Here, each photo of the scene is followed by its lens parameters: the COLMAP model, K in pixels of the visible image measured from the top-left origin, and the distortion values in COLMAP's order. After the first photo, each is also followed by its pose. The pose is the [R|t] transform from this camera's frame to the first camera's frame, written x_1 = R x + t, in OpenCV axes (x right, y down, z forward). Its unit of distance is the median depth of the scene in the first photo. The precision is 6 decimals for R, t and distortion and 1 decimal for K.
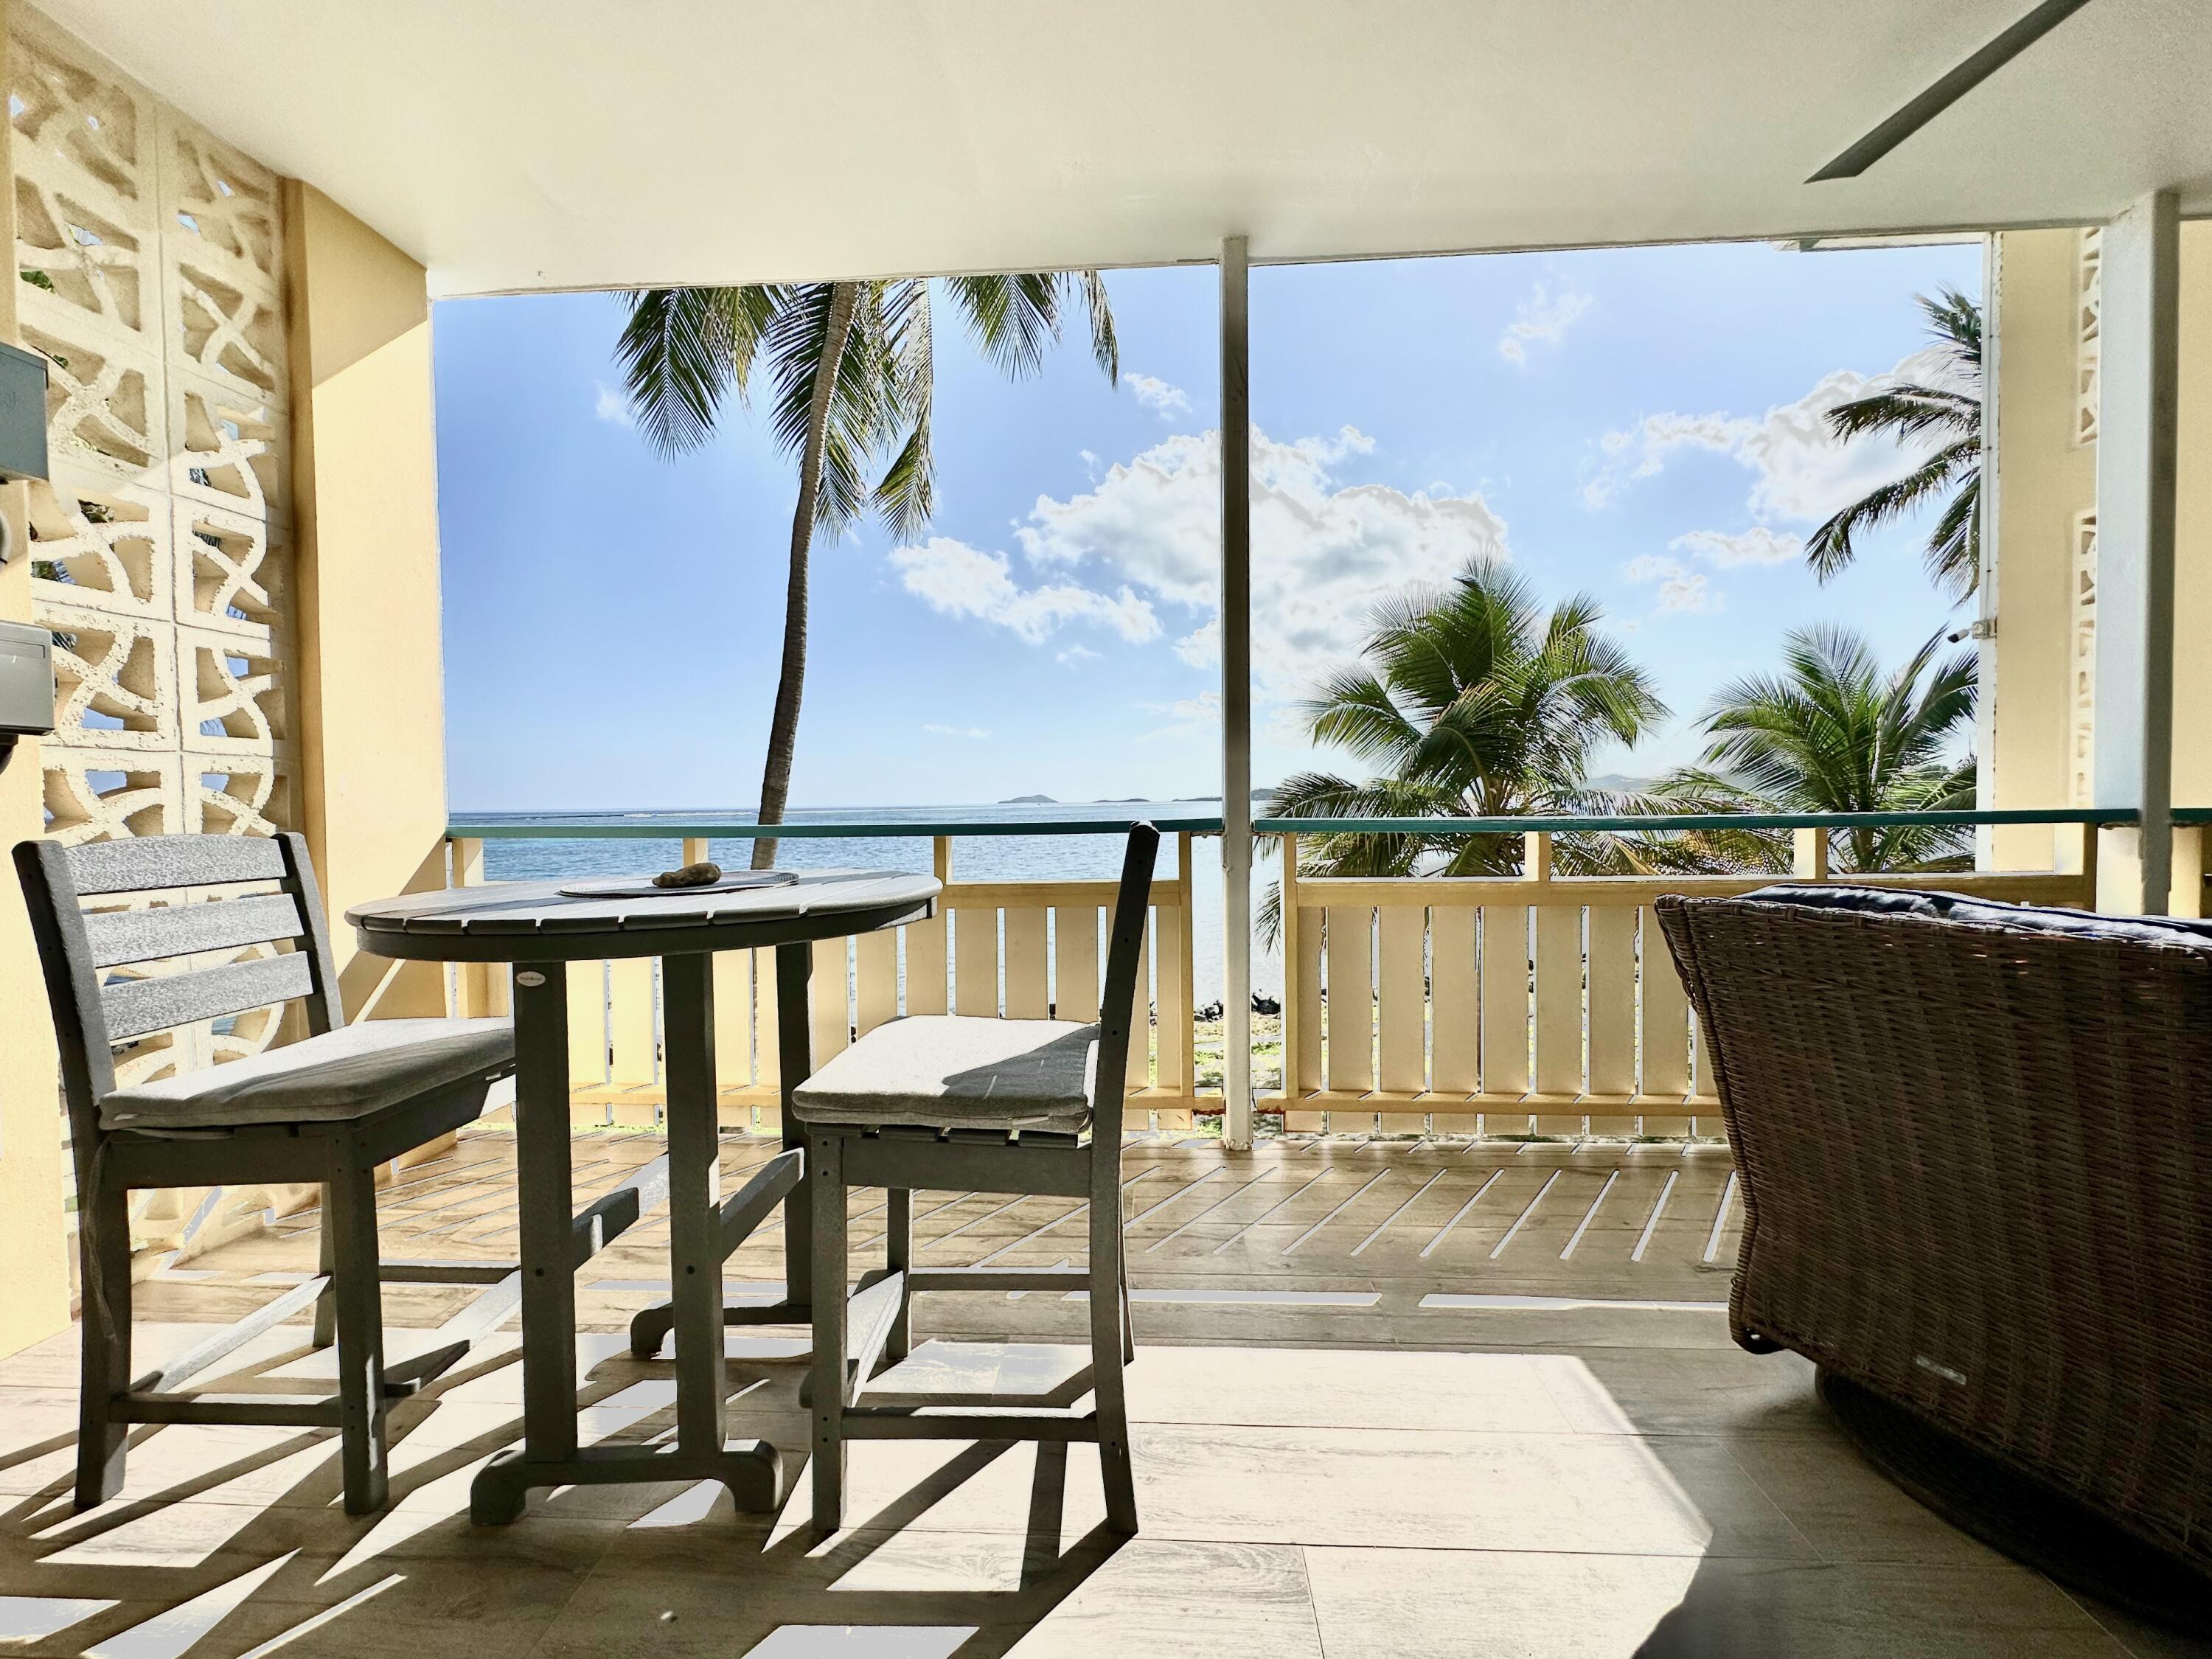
lens RADIAL K [[884.8, 0, 1106.0], [0, 884.8, 829.5], [0, 0, 1]] dist [-0.008249, 0.002649]
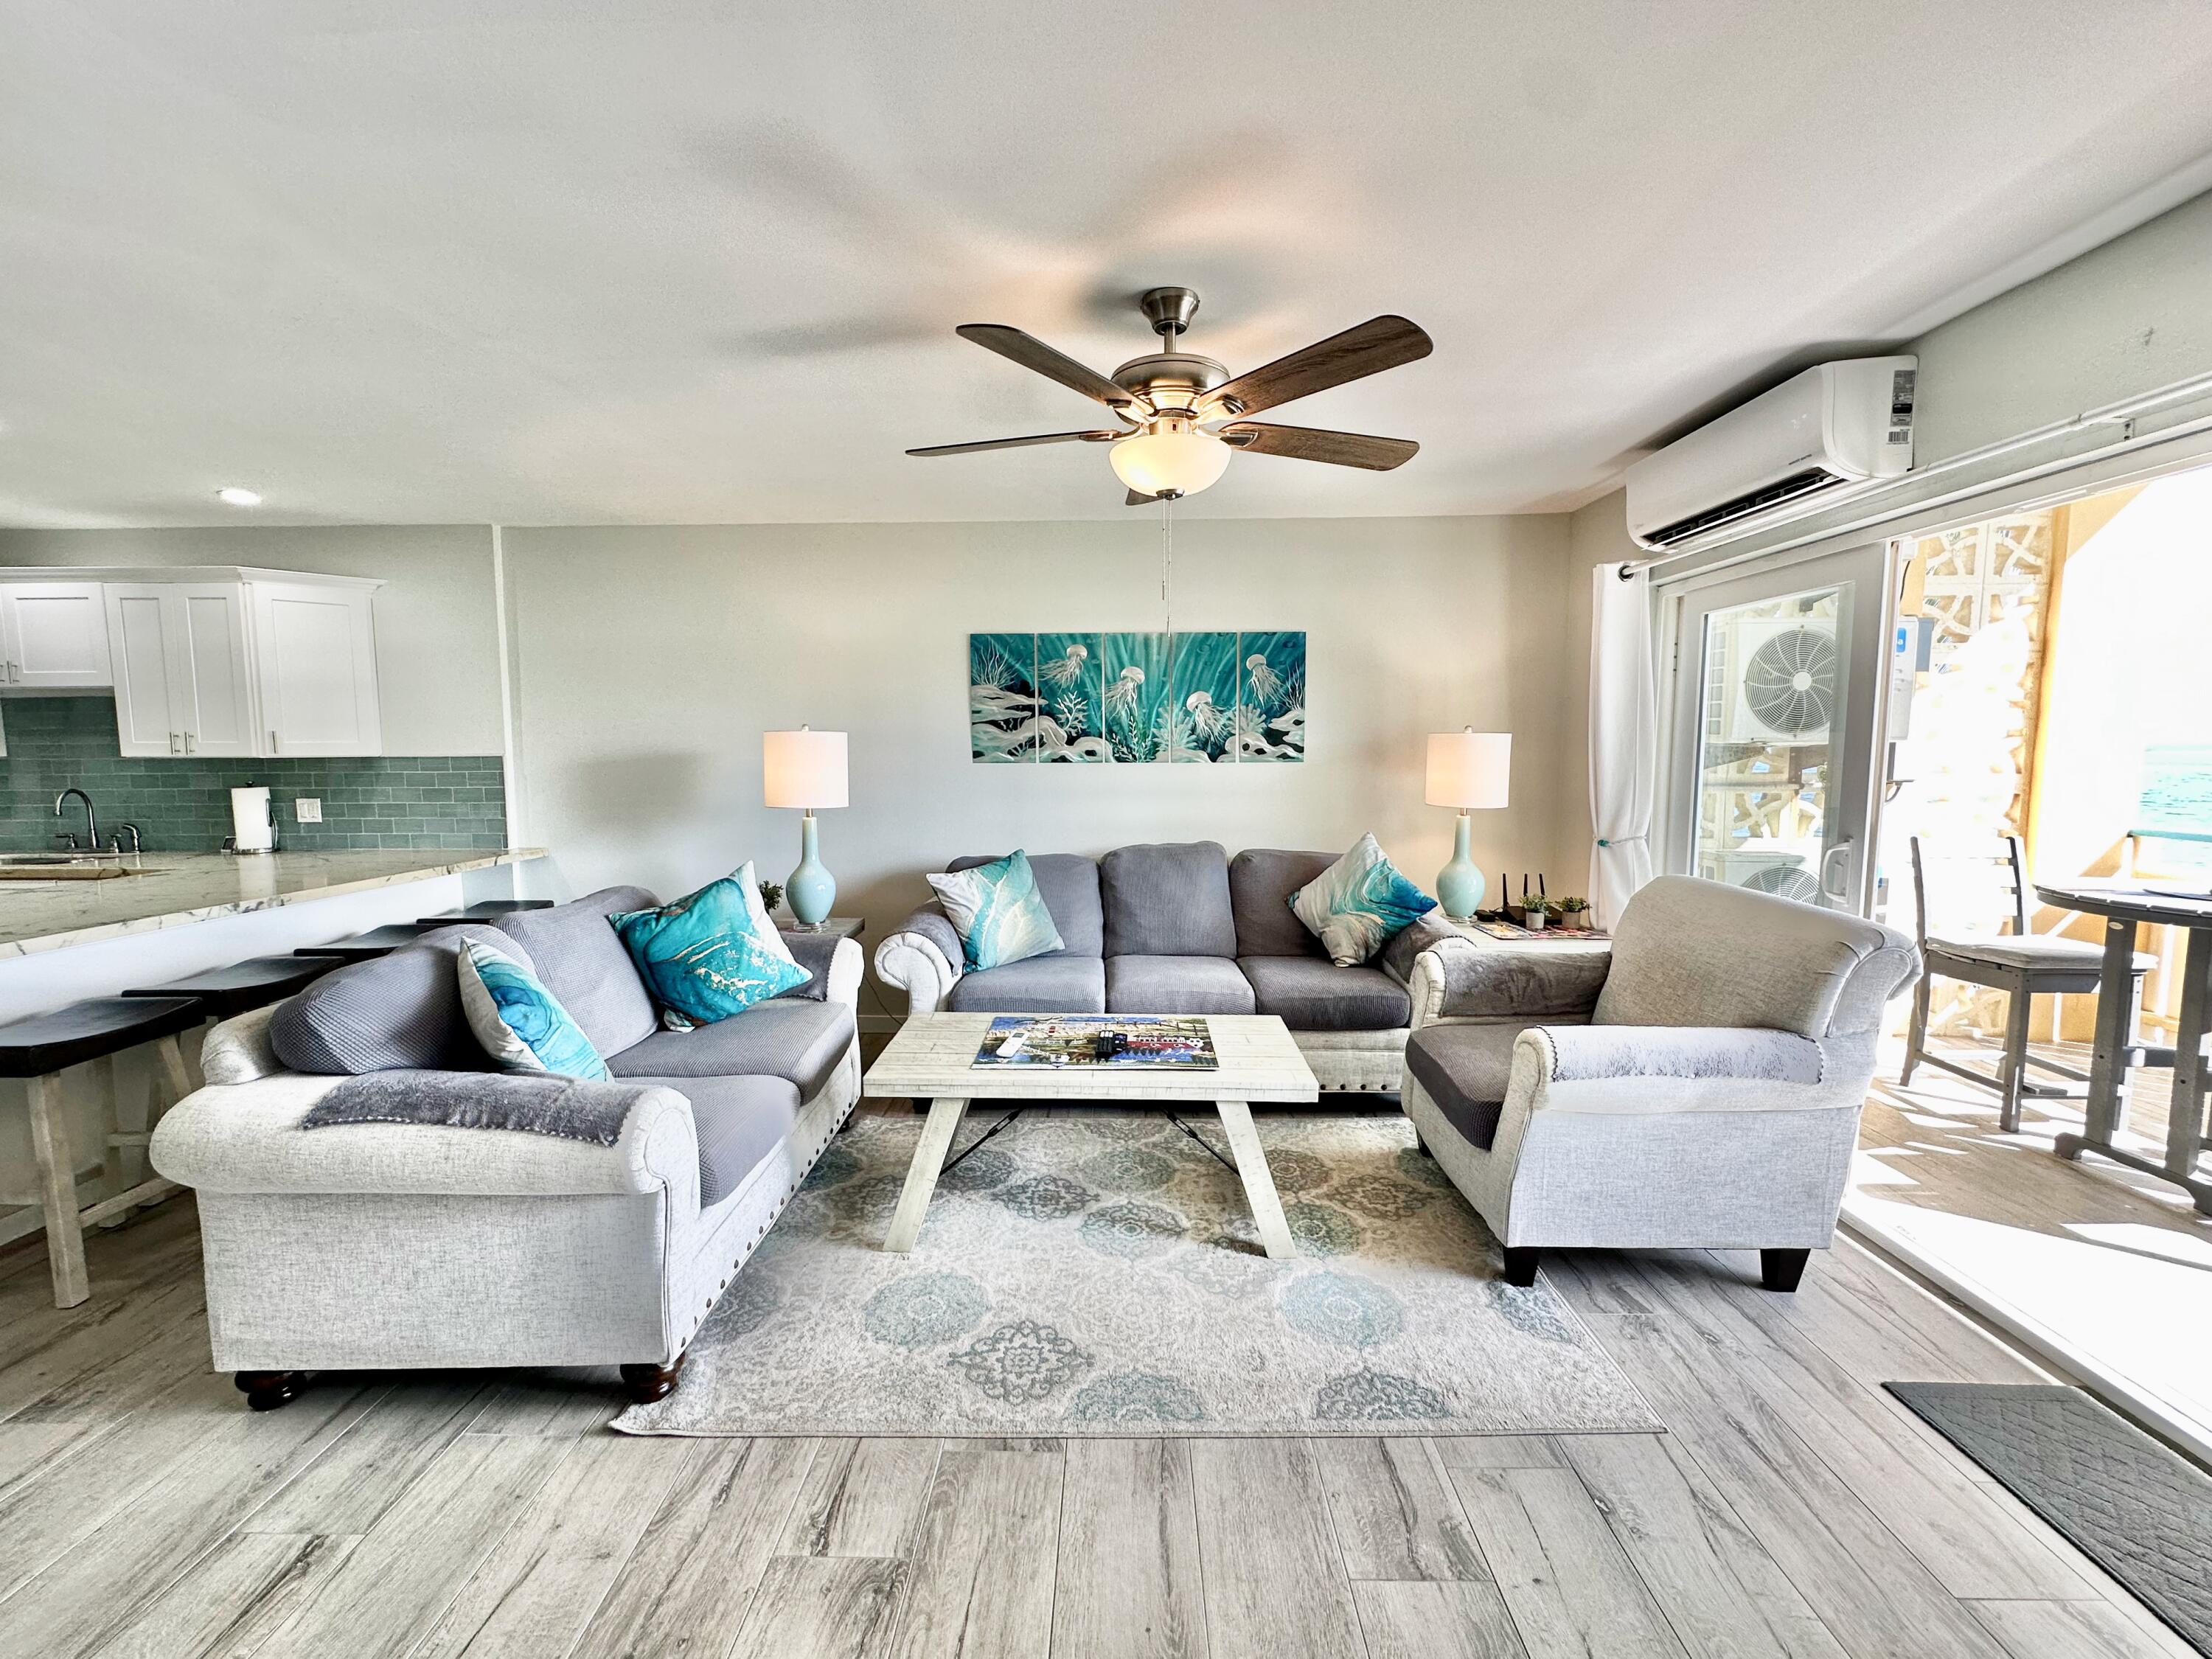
lens RADIAL K [[920.9, 0, 1106.0], [0, 920.9, 829.5], [0, 0, 1]] dist [-0.008476, -0.000021]
pose [[0.033677, 0.106851, -0.993705, 1.219630], [-0.030280, 0.993921, 0.105848, -0.191067], [0.998974, 0.026524, 0.036707, -1.310352]]
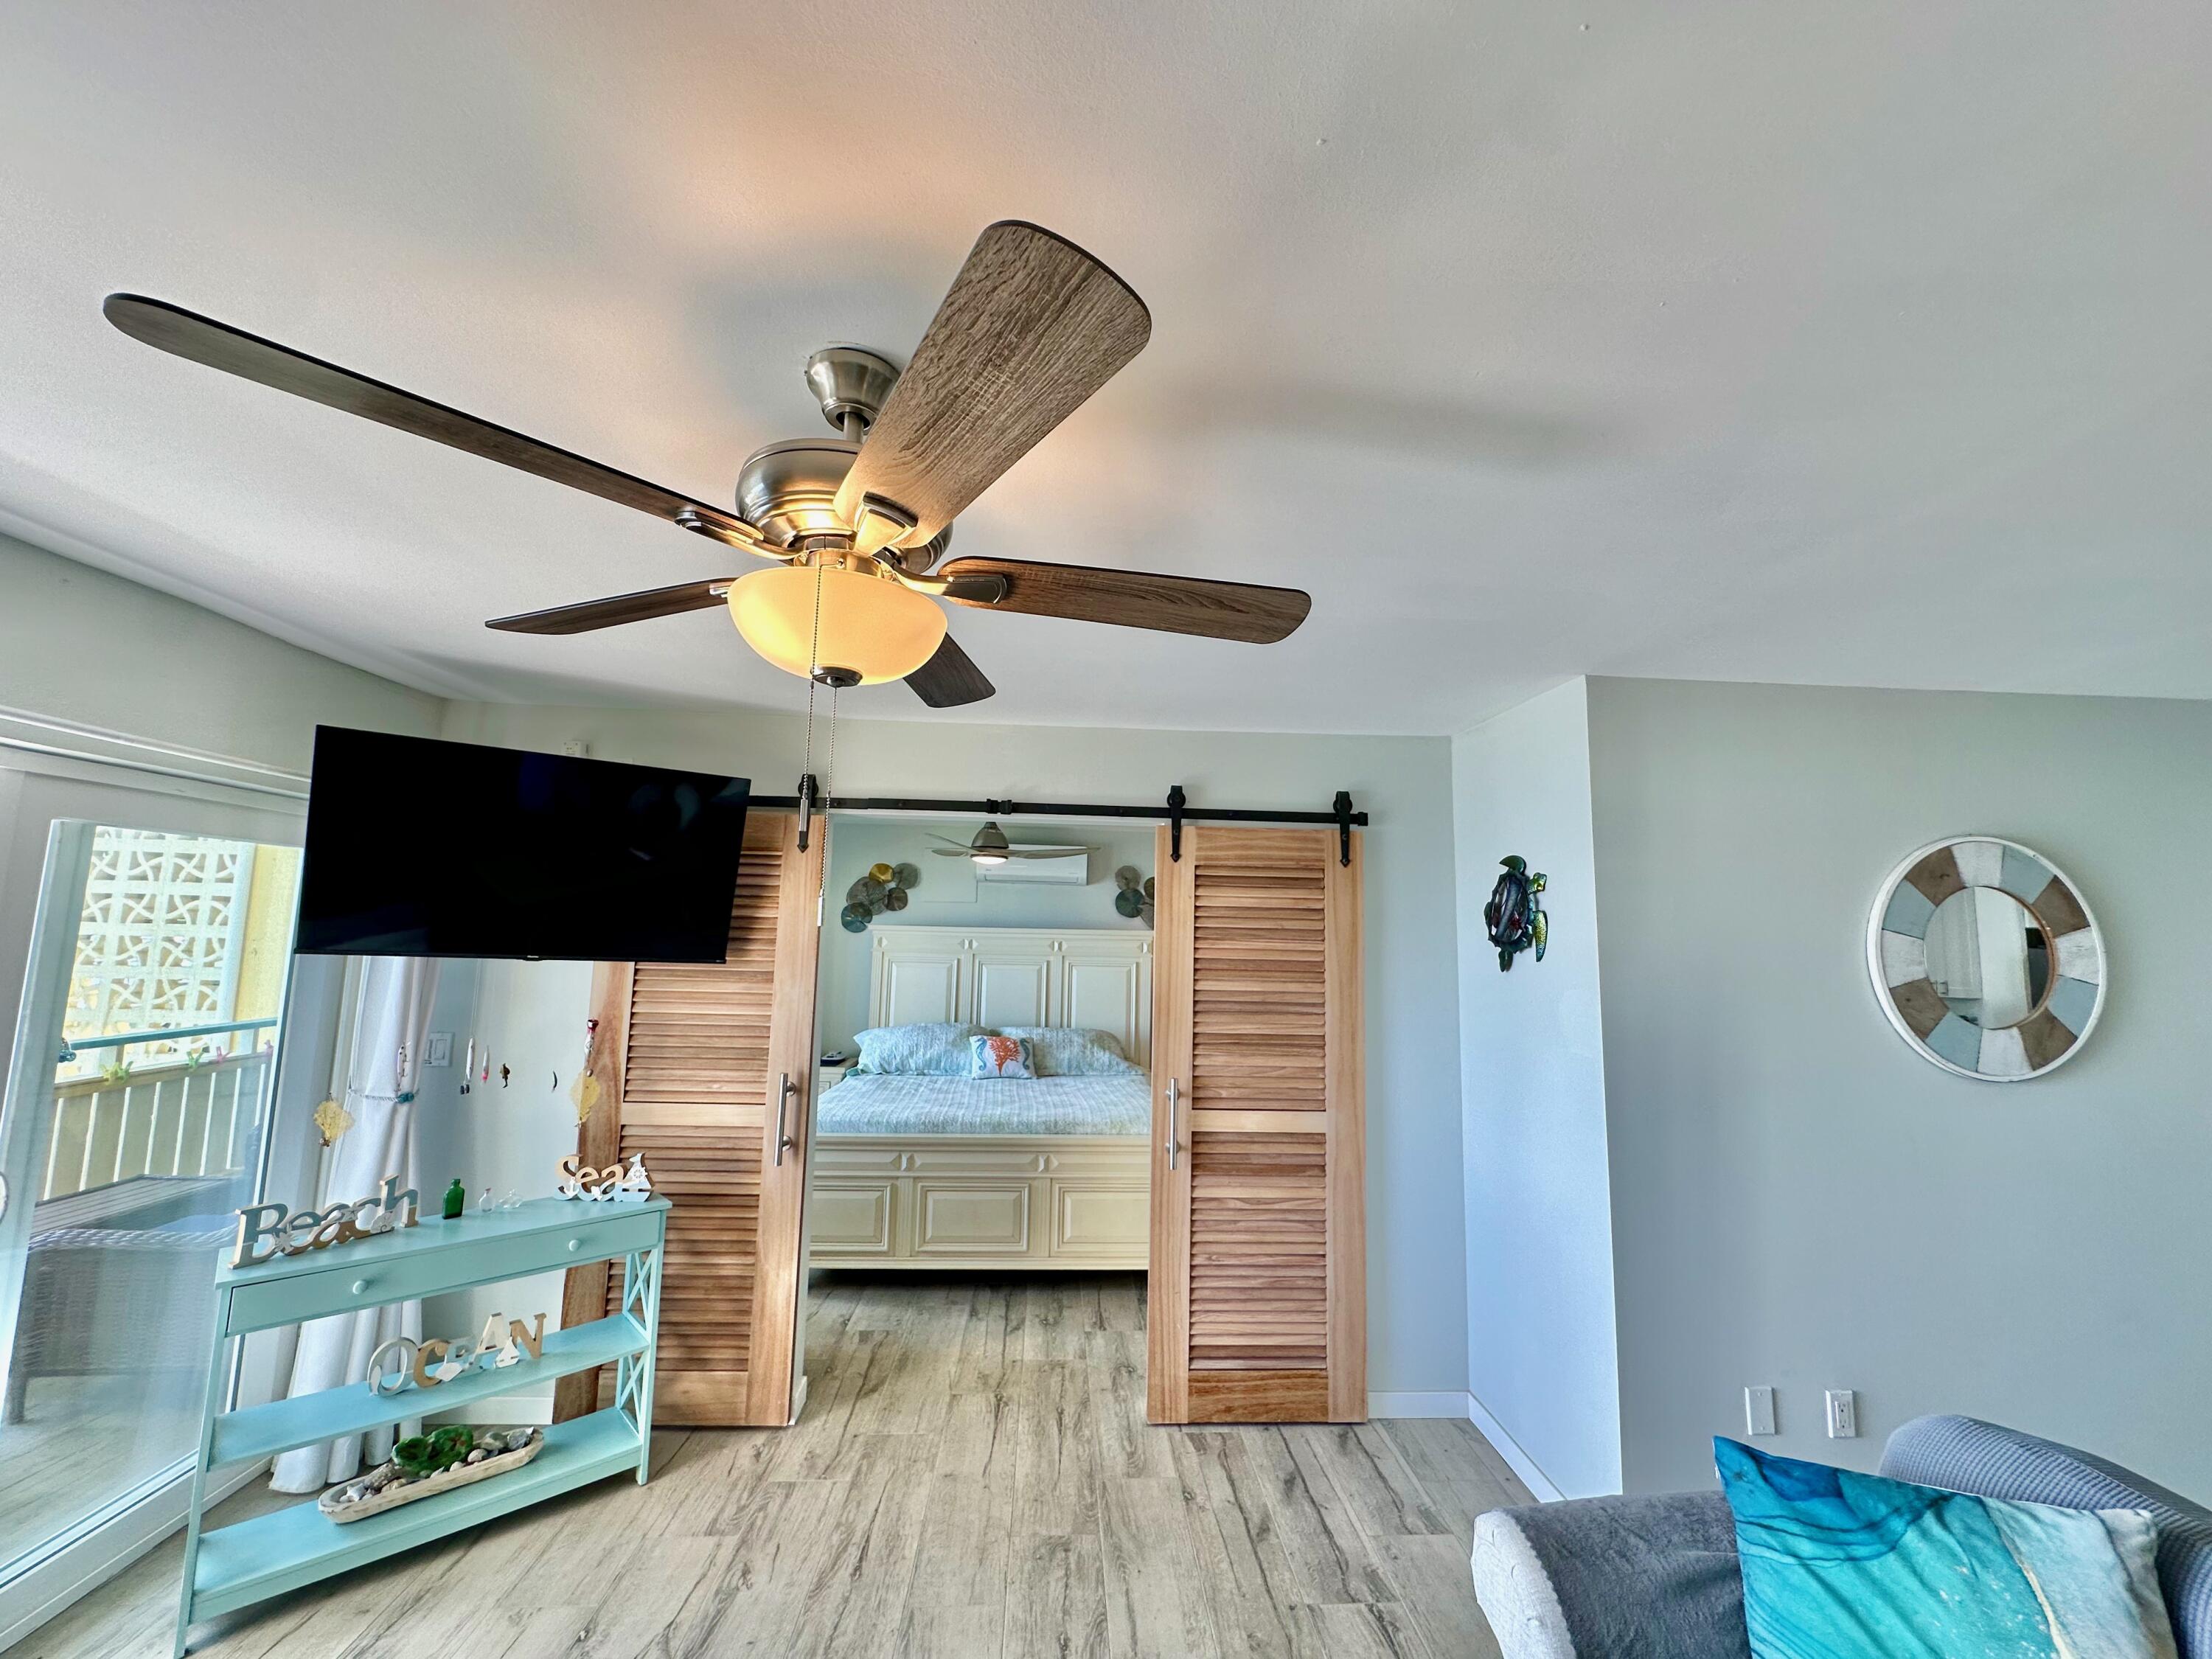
lens RADIAL K [[884.8, 0, 1106.0], [0, 884.8, 829.5], [0, 0, 1]] dist [-0.008249, 0.002649]
pose [[-0.116316, 0.127755, 0.984962, -0.835500], [0.012519, 0.991803, -0.127164, -0.313621], [-0.993133, -0.002461, -0.116961, -1.316099]]
